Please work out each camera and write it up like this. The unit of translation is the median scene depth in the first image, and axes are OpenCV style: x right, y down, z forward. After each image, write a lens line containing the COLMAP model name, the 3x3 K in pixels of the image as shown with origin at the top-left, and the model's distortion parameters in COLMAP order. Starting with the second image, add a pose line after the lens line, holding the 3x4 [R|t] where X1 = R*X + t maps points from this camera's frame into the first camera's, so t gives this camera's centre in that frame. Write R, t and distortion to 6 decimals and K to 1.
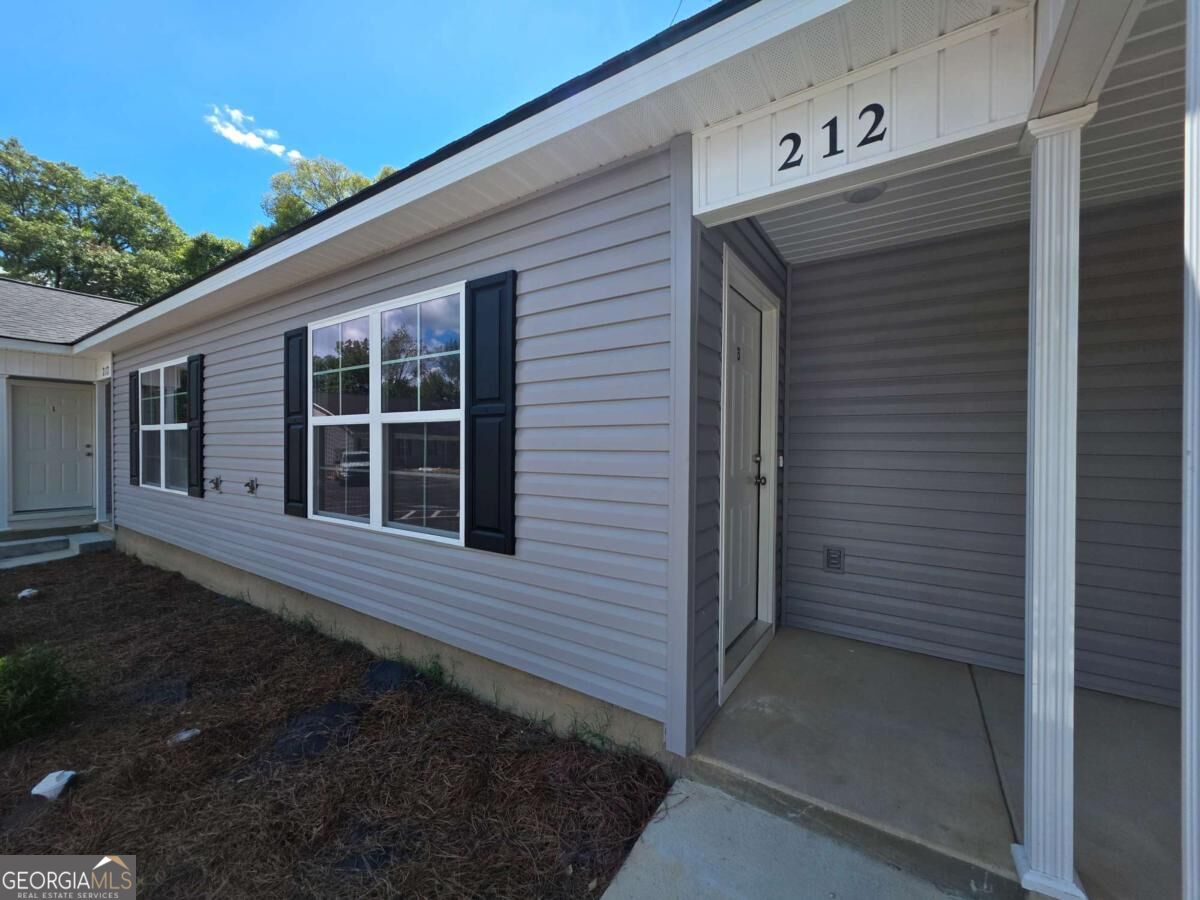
lens RADIAL K [[478.1, 0, 599.1], [0, 478.1, 450.8], [0, 0, 1]] dist [0.001208, 0.000176]
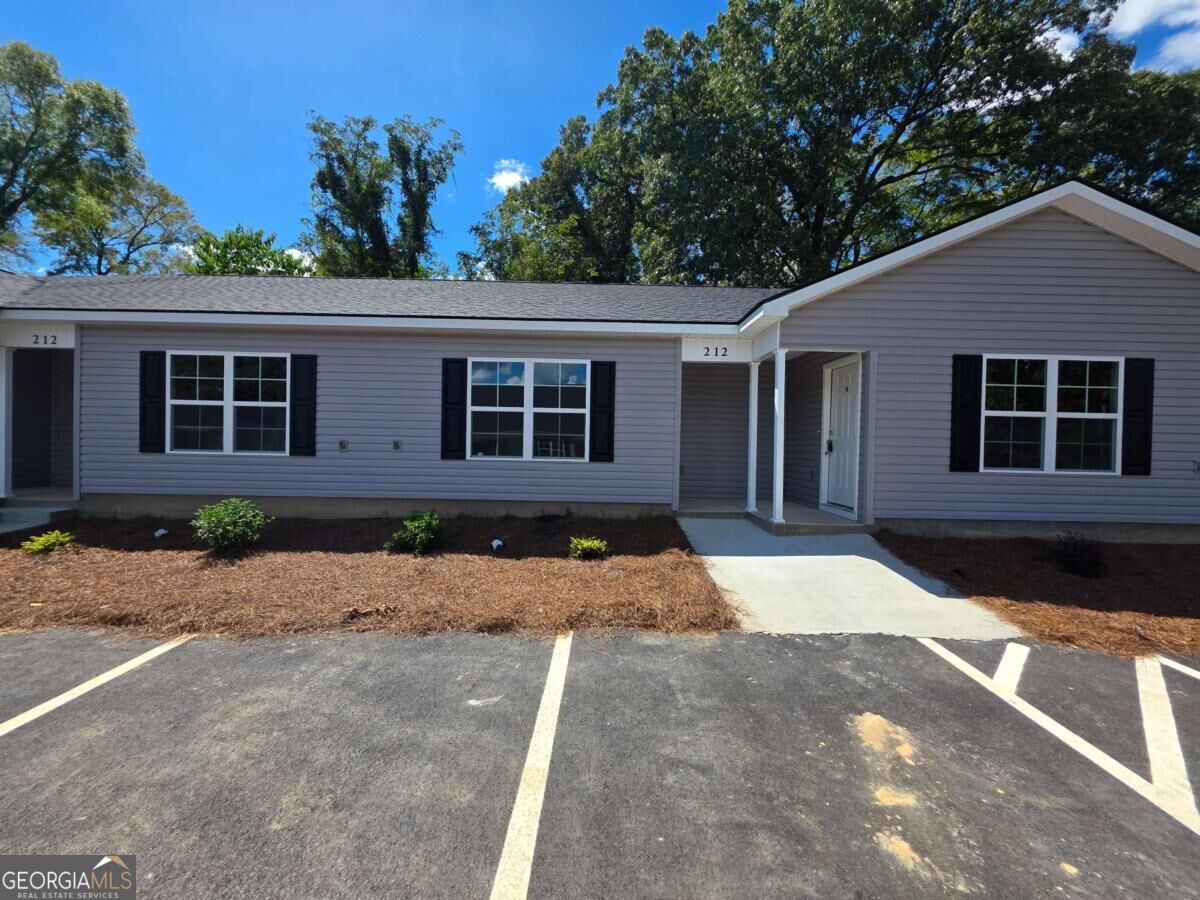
lens RADIAL K [[478.1, 0, 599.1], [0, 478.1, 450.8], [0, 0, 1]] dist [0.001208, 0.000176]
pose [[0.828336, -0.002114, 0.560228, -1.520185], [-0.007640, 0.999857, 0.015070, 0.090365], [-0.560180, -0.016764, 0.828201, -1.072884]]
